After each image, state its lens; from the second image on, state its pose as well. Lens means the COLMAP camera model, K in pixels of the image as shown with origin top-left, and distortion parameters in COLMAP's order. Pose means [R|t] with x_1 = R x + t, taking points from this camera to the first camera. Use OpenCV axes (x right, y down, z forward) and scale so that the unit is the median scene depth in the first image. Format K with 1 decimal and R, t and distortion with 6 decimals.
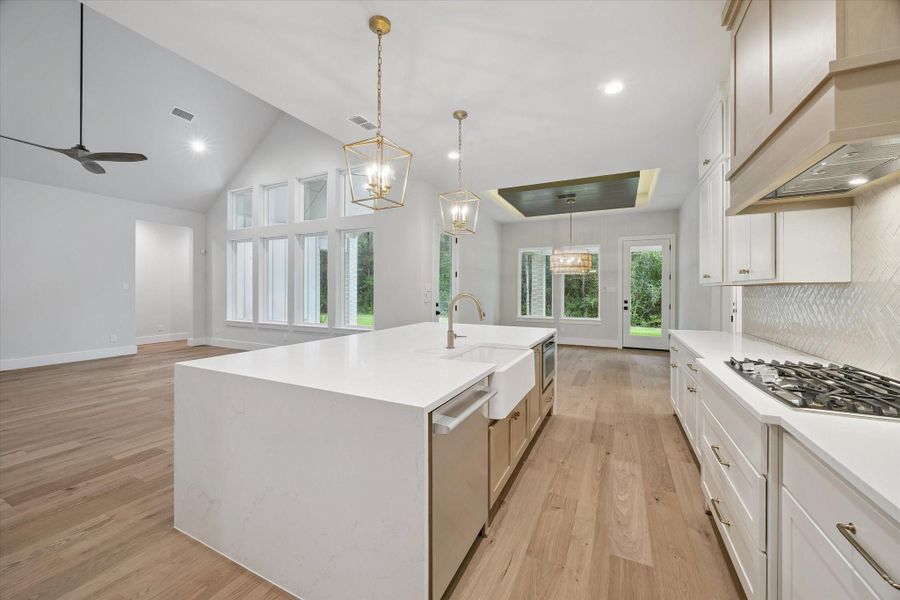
lens RADIAL K [[344.6, 0, 452.4], [0, 344.6, 287.1], [0, 0, 1]] dist [-0.000217, 0.000070]
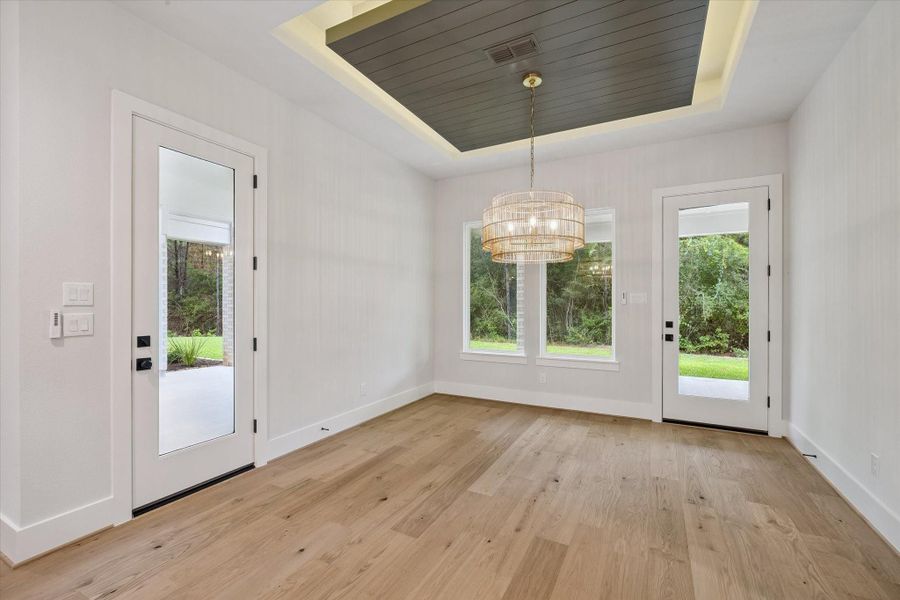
lens RADIAL K [[392.2, 0, 450.1], [0, 392.2, 299.2], [0, 0, 1]] dist [0.000297, -0.000058]
pose [[0.999555, -0.004021, -0.029550, 0.190783], [0.004084, 0.999990, 0.002075, 0.005005], [0.029541, -0.002195, 0.999561, 0.395002]]
